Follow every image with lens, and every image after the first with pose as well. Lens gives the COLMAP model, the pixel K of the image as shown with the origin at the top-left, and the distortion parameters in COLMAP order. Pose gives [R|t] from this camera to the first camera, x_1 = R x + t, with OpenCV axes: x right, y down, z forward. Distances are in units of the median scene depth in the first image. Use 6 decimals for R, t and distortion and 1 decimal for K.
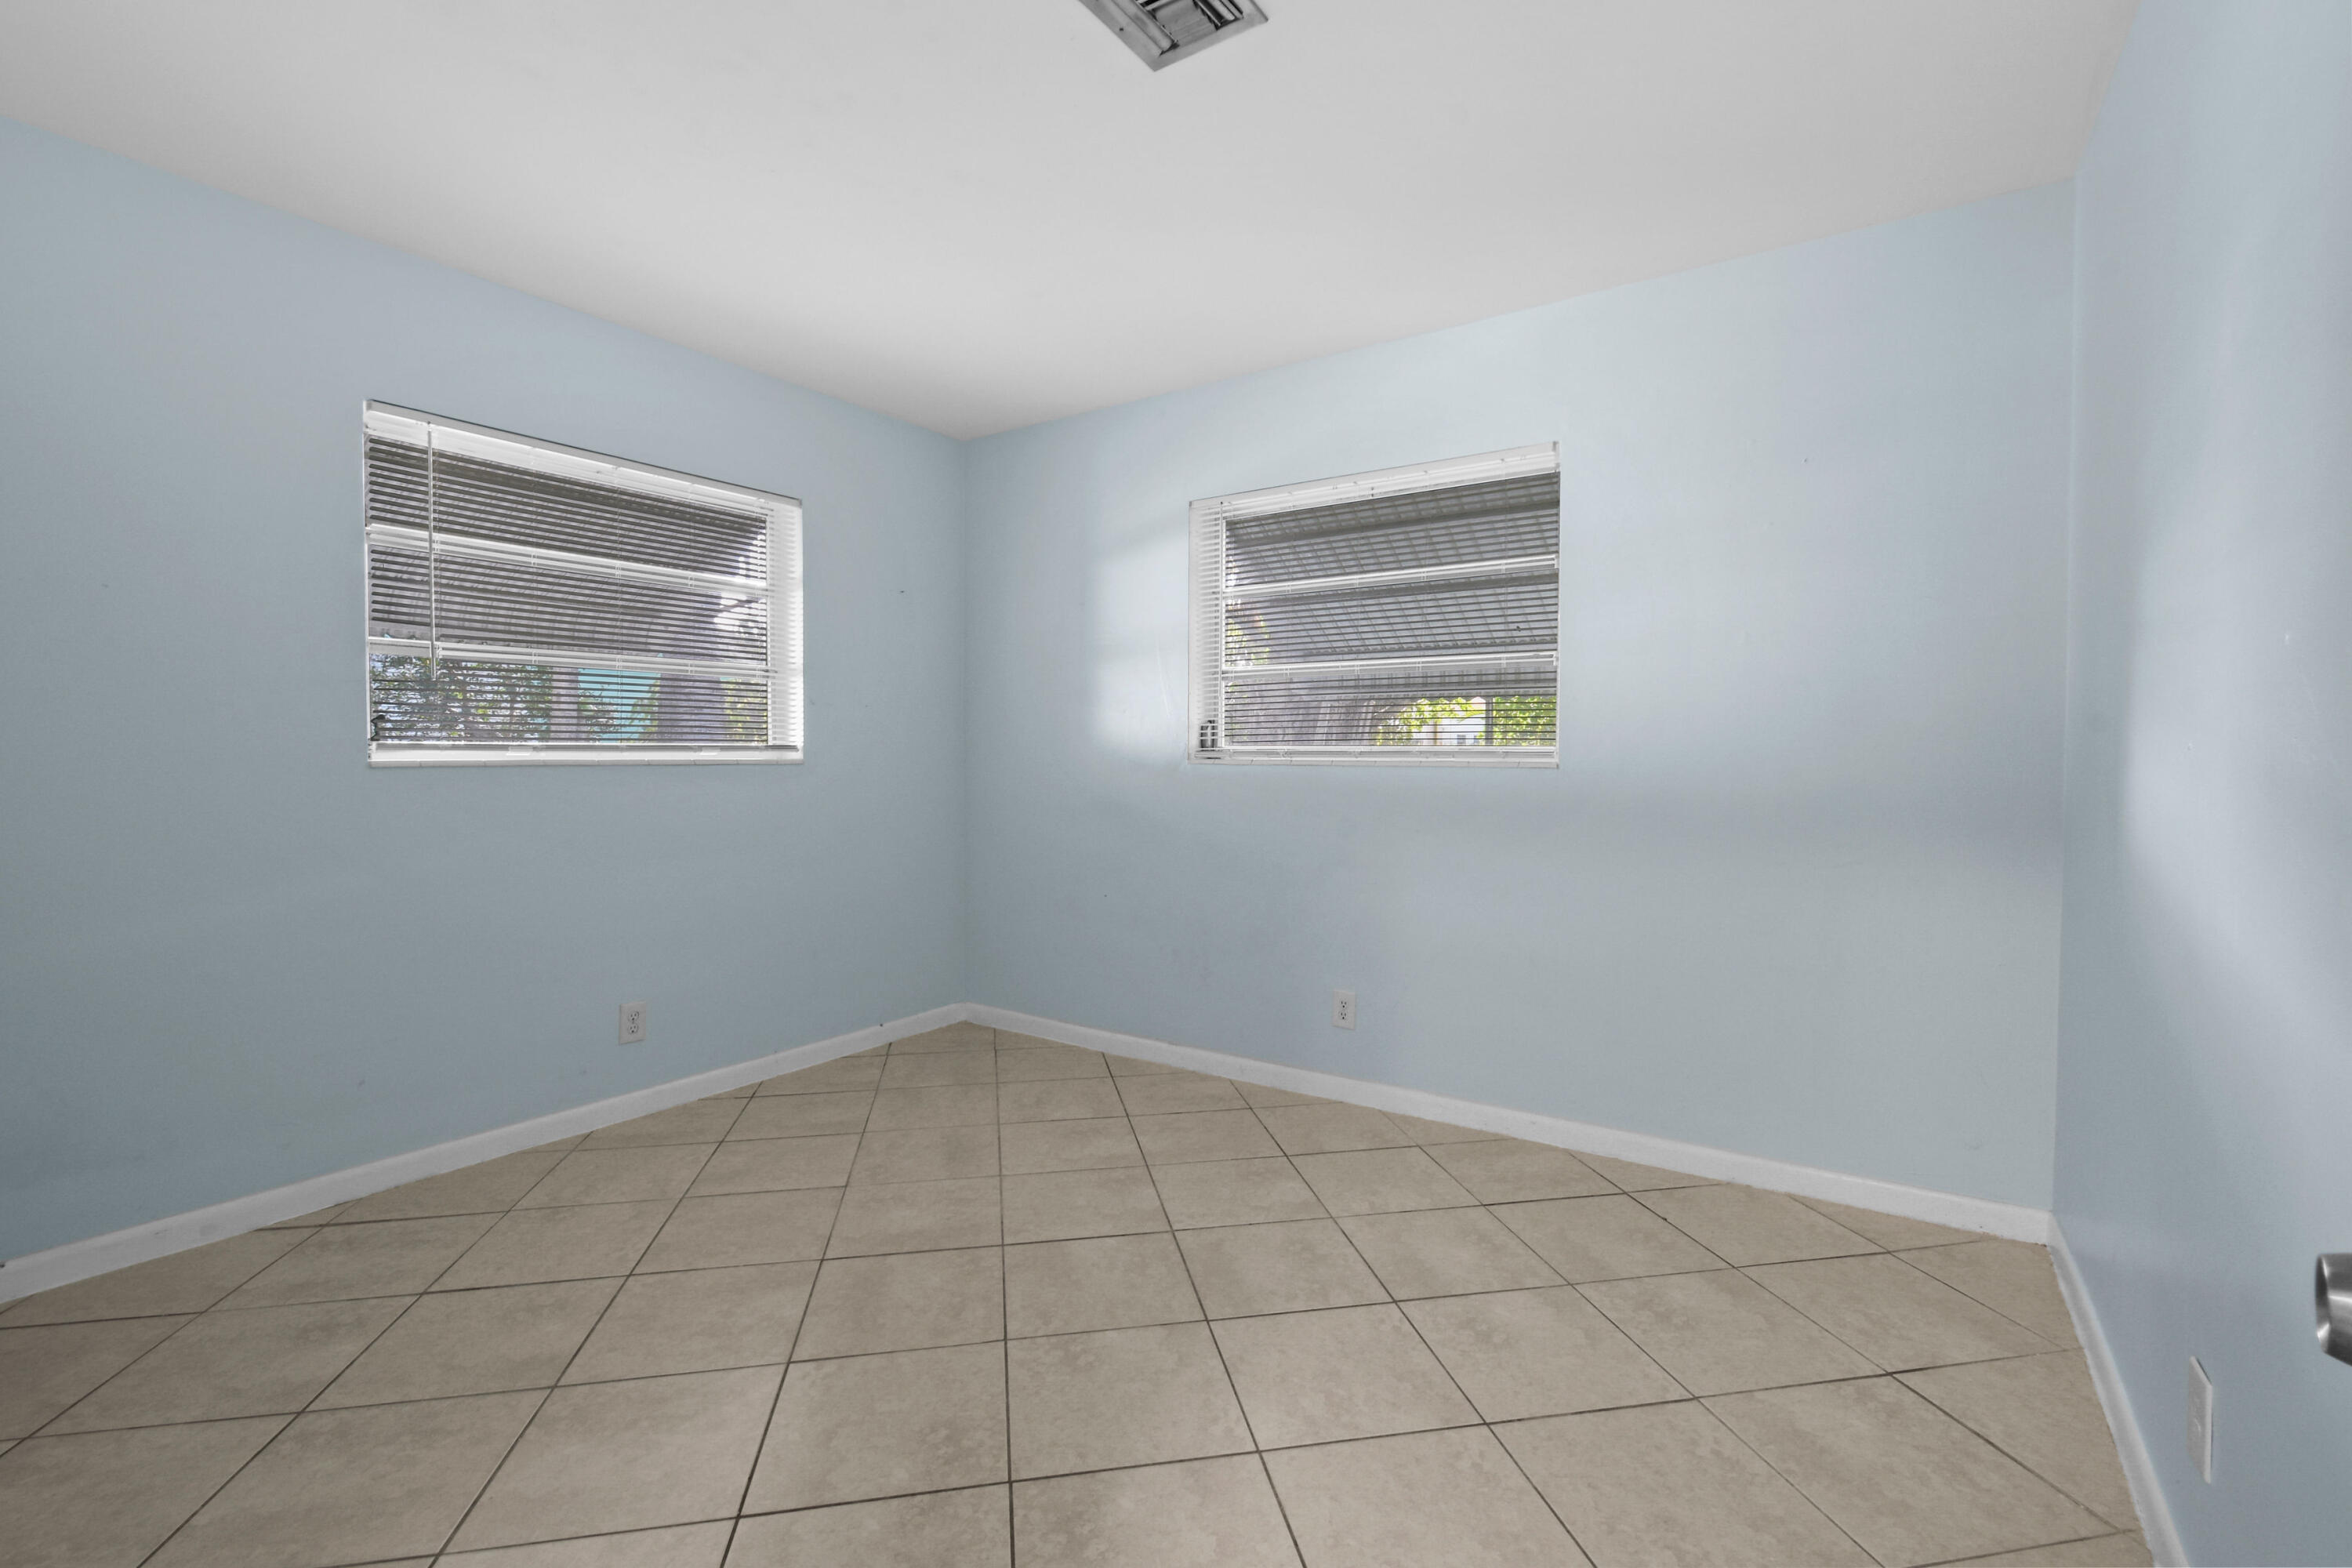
lens RADIAL K [[1036.4, 0, 1178.3], [0, 1036.4, 761.0], [0, 0, 1]] dist [0.010903, -0.005105]
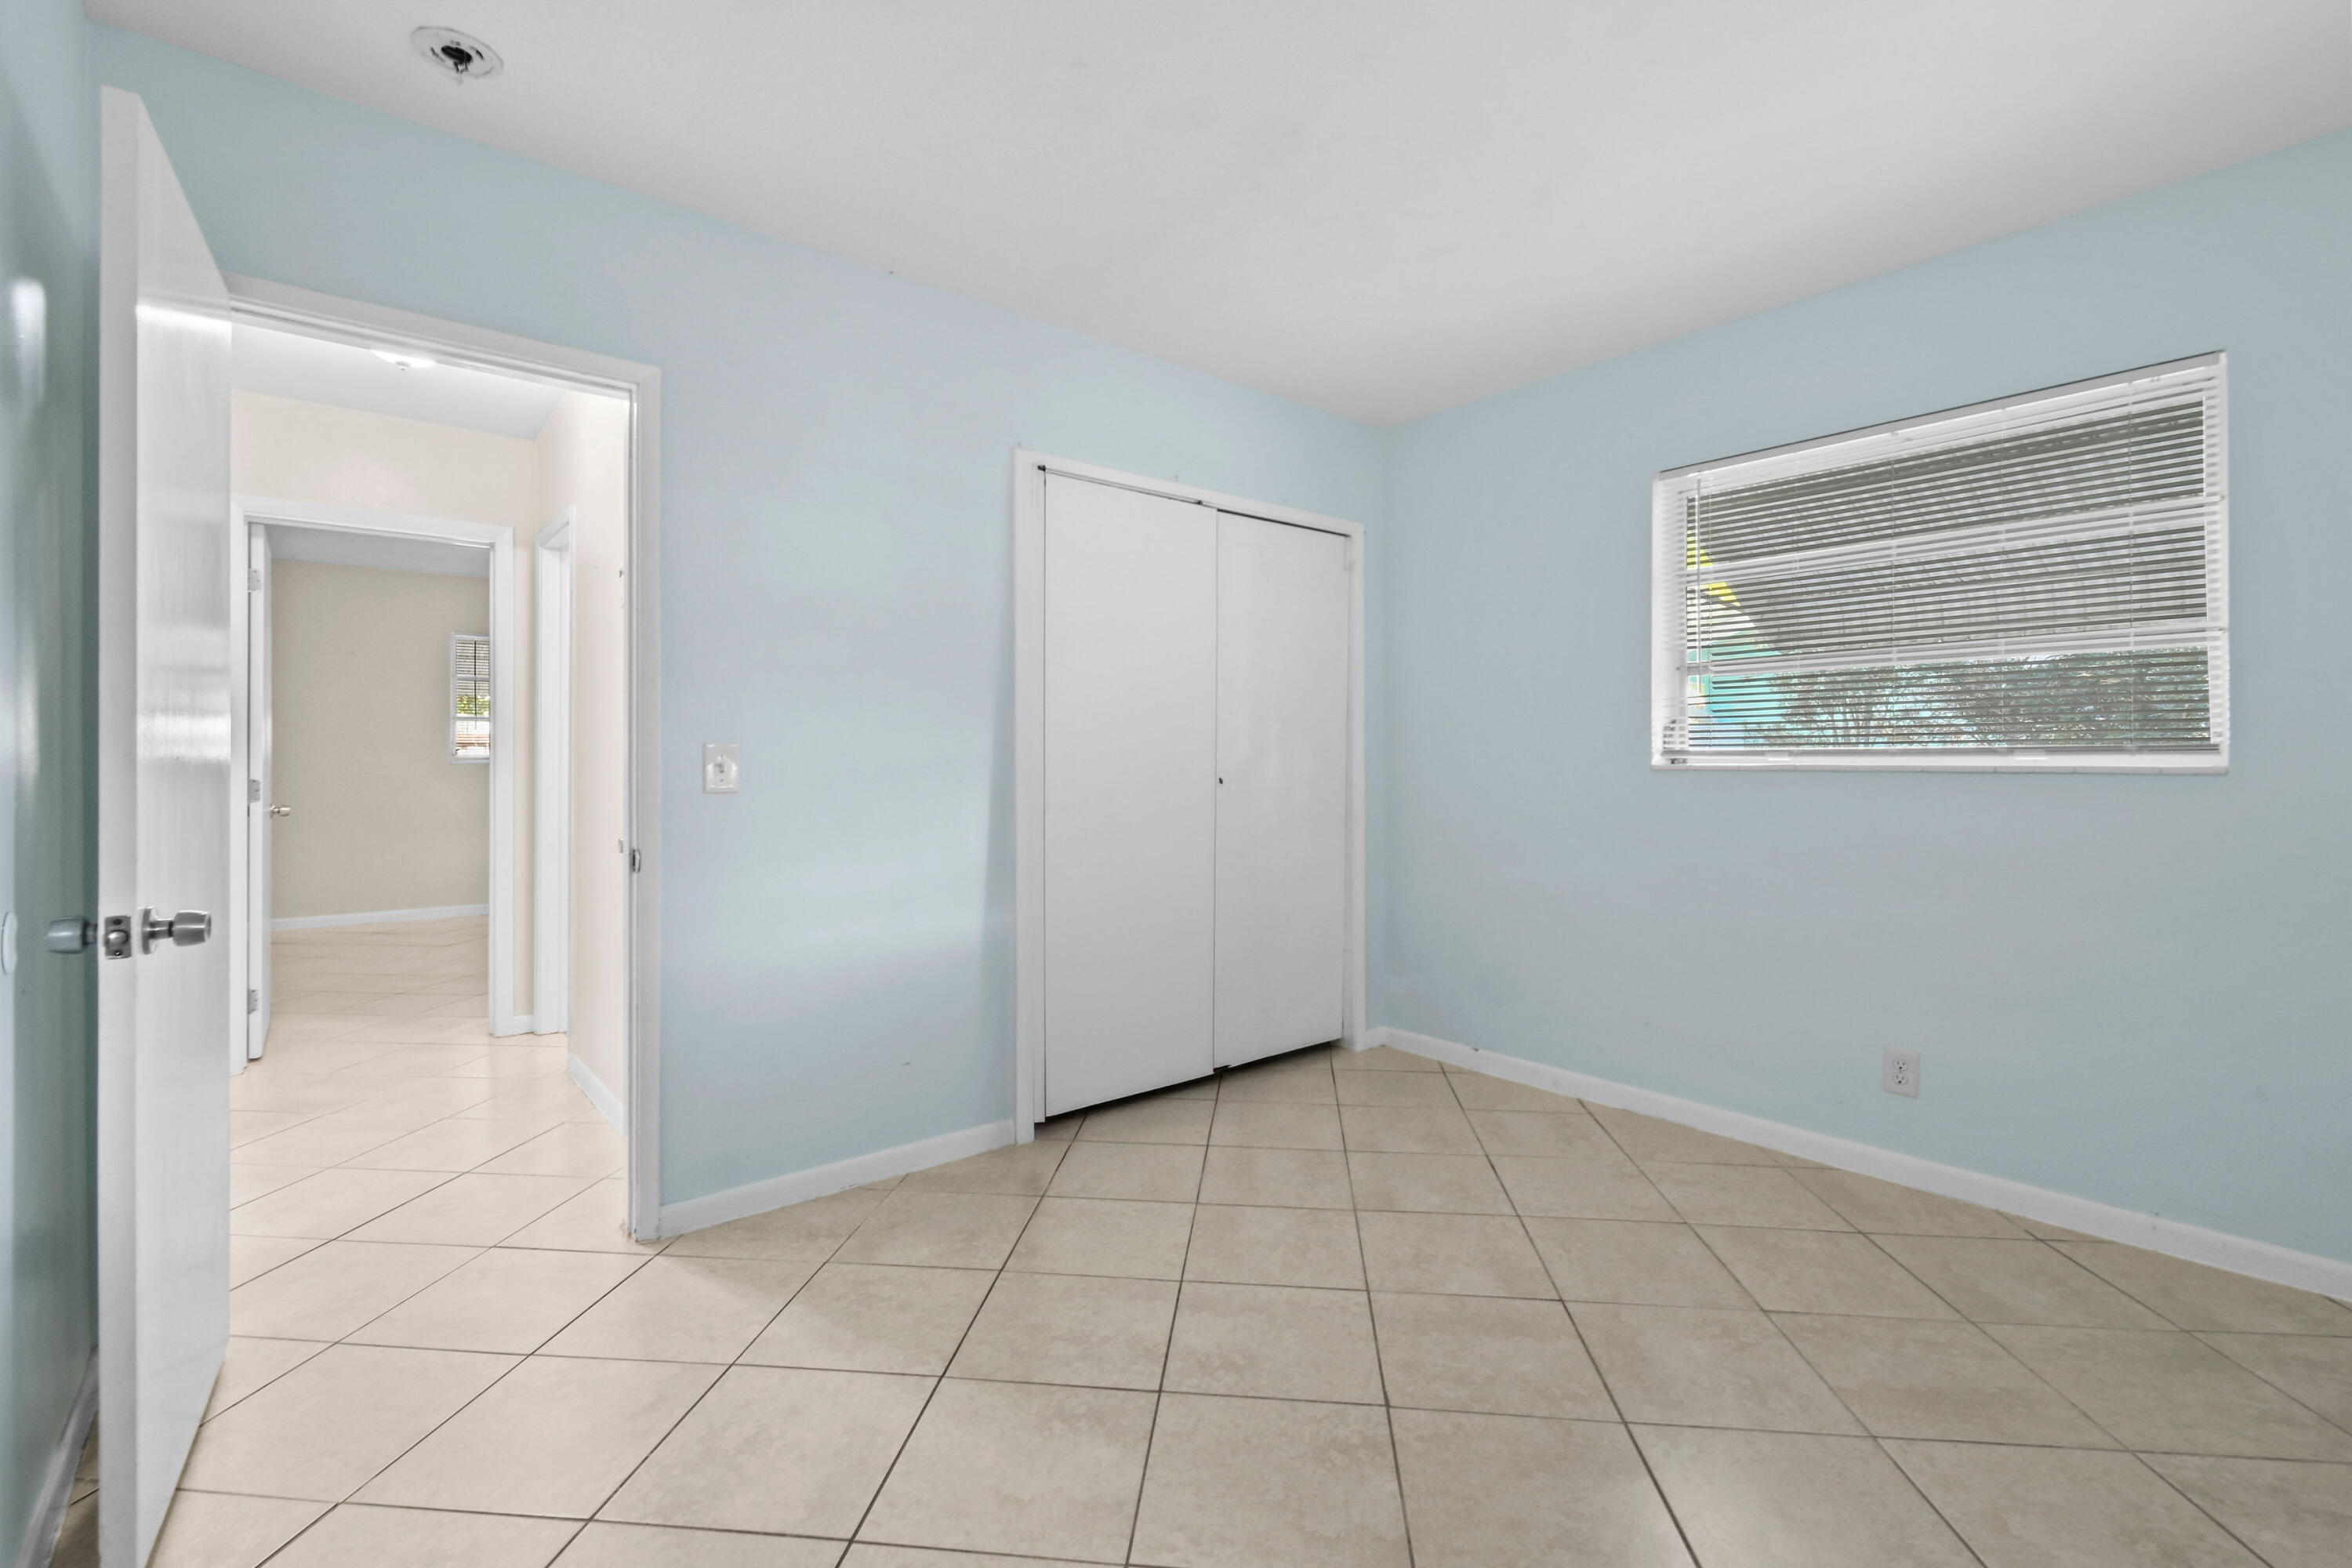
lens RADIAL K [[1036.4, 0, 1178.3], [0, 1036.4, 761.0], [0, 0, 1]] dist [0.010903, -0.005105]
pose [[-0.278865, -0.002915, -0.960326, 0.555094], [-0.005417, 0.999984, -0.001462, -0.000841], [0.960315, 0.004794, -0.278877, 0.789352]]
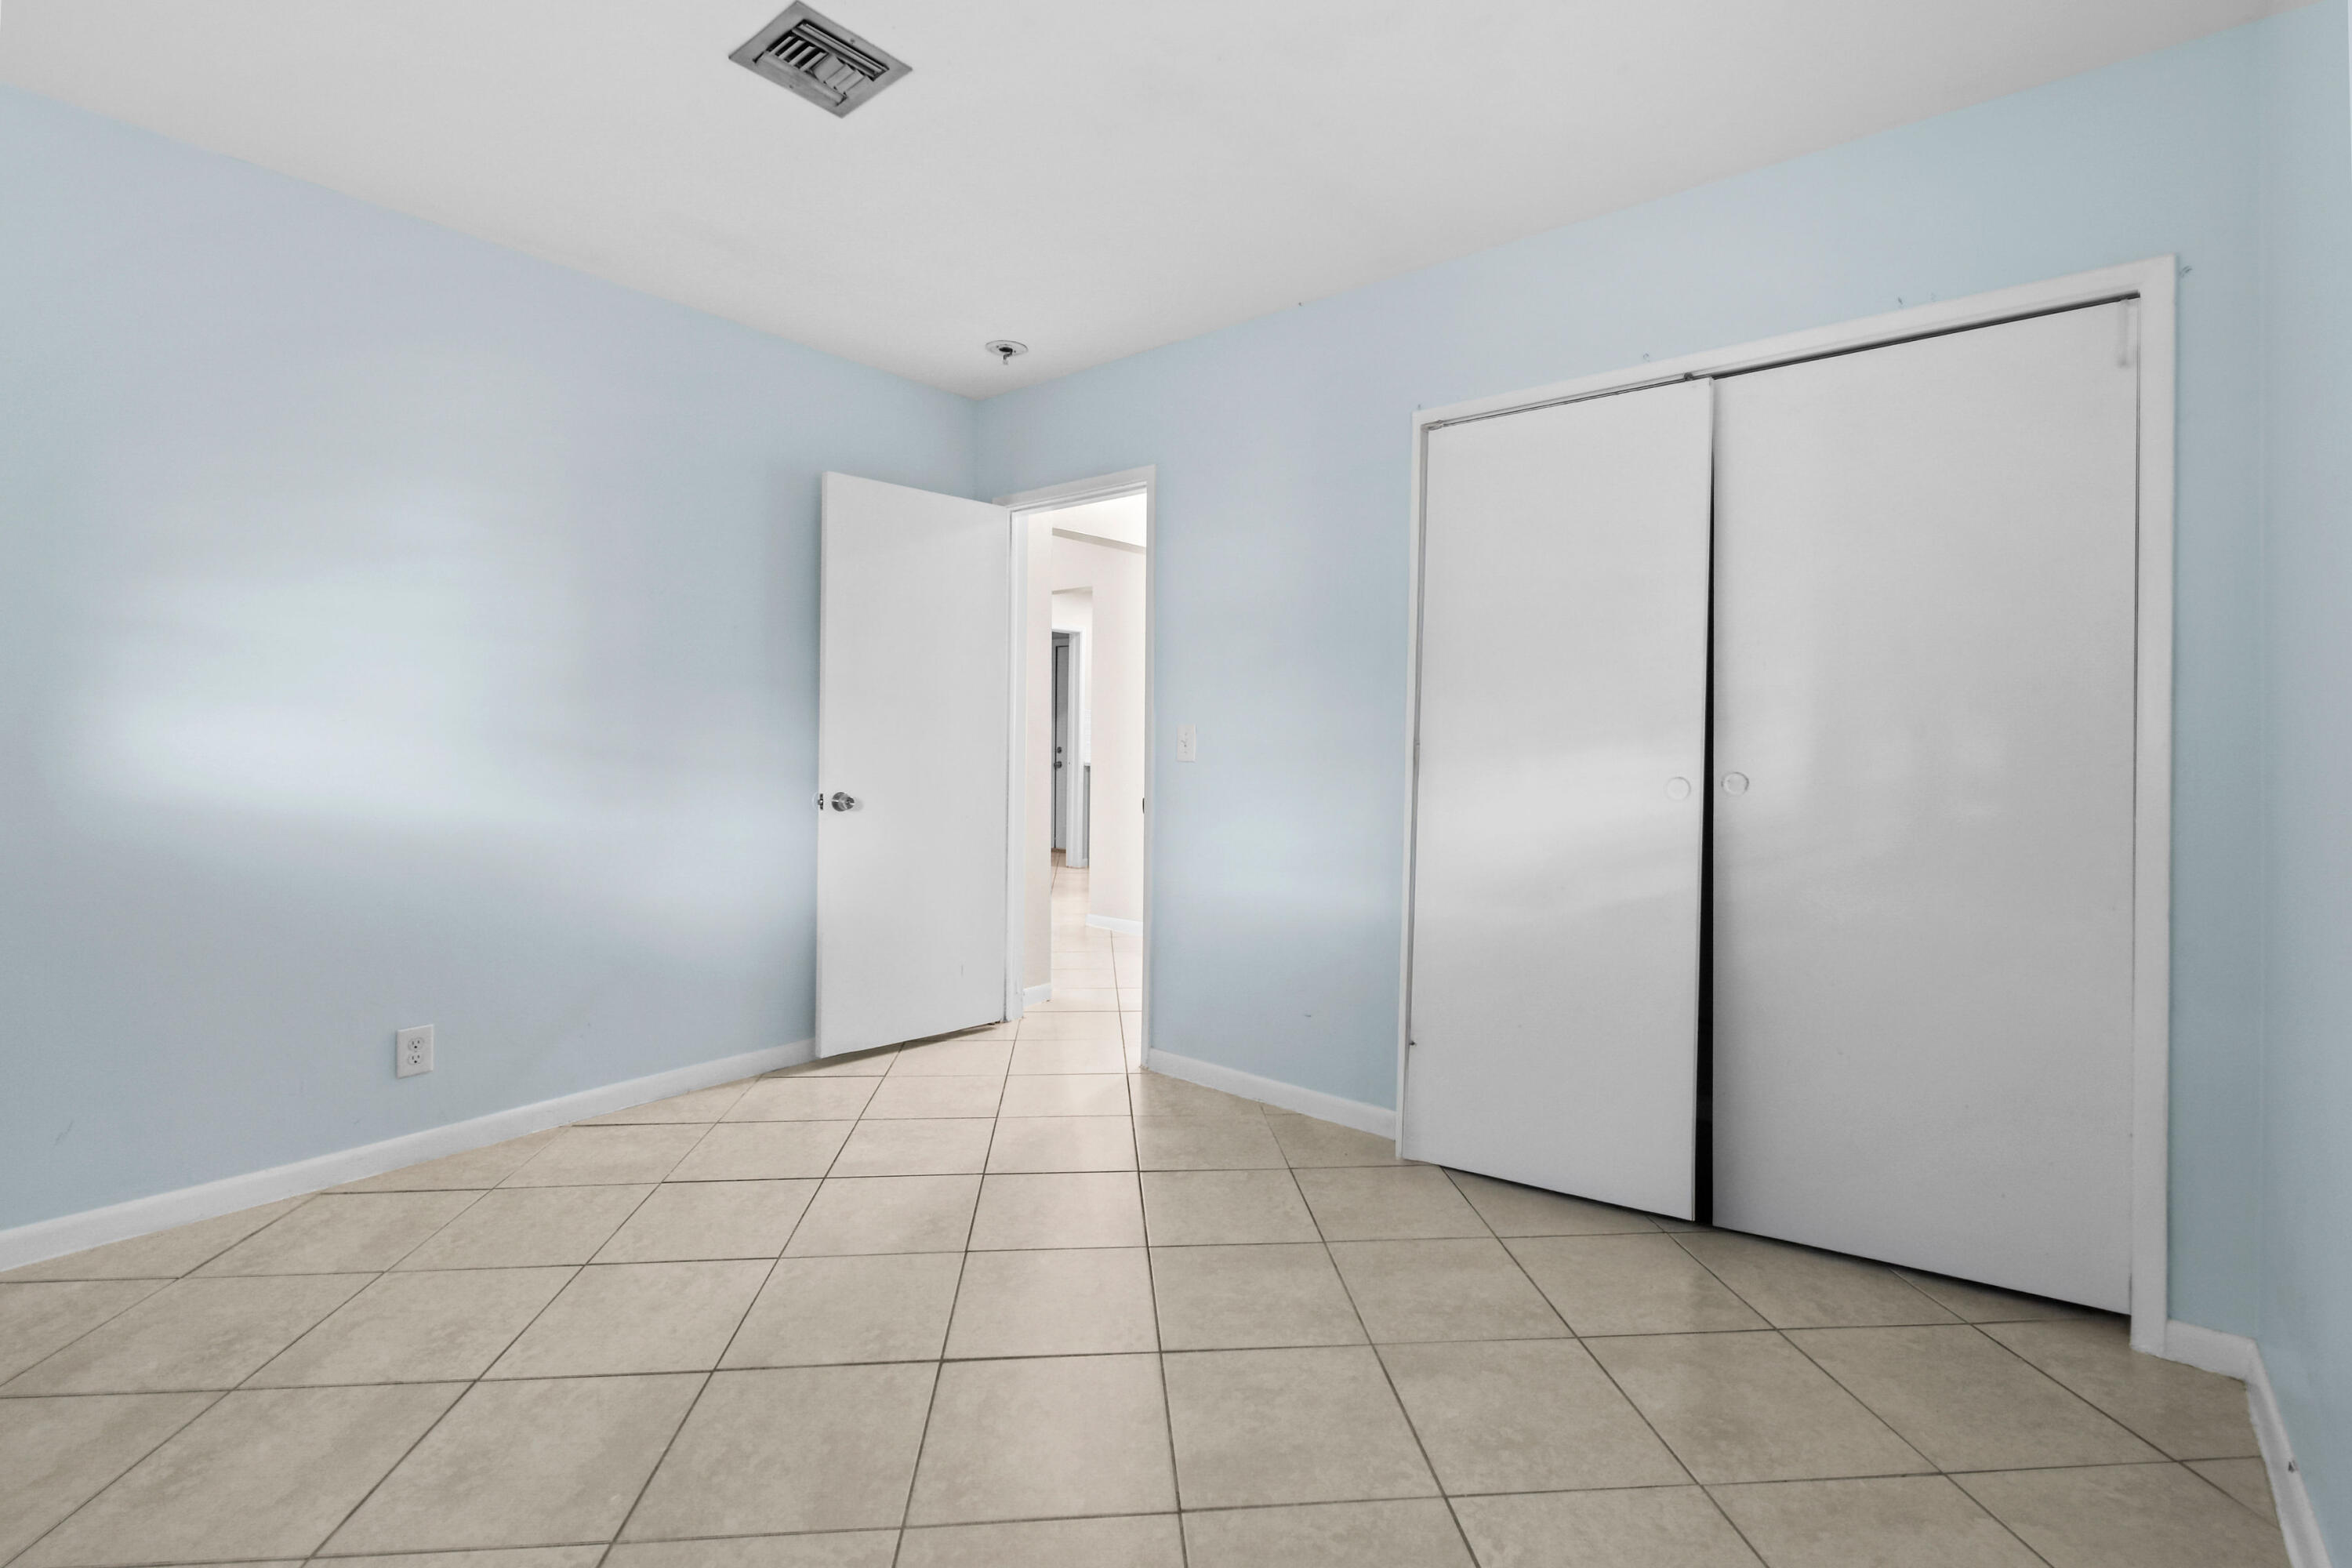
lens RADIAL K [[1060.6, 0, 1179.3], [0, 1060.6, 747.0], [0, 0, 1]] dist [0.006635, -0.006709]
pose [[-0.994973, -0.017369, 0.098626, -0.340596], [-0.015859, 0.999745, 0.016069, -0.010349], [-0.098880, 0.014424, -0.994995, 1.413667]]
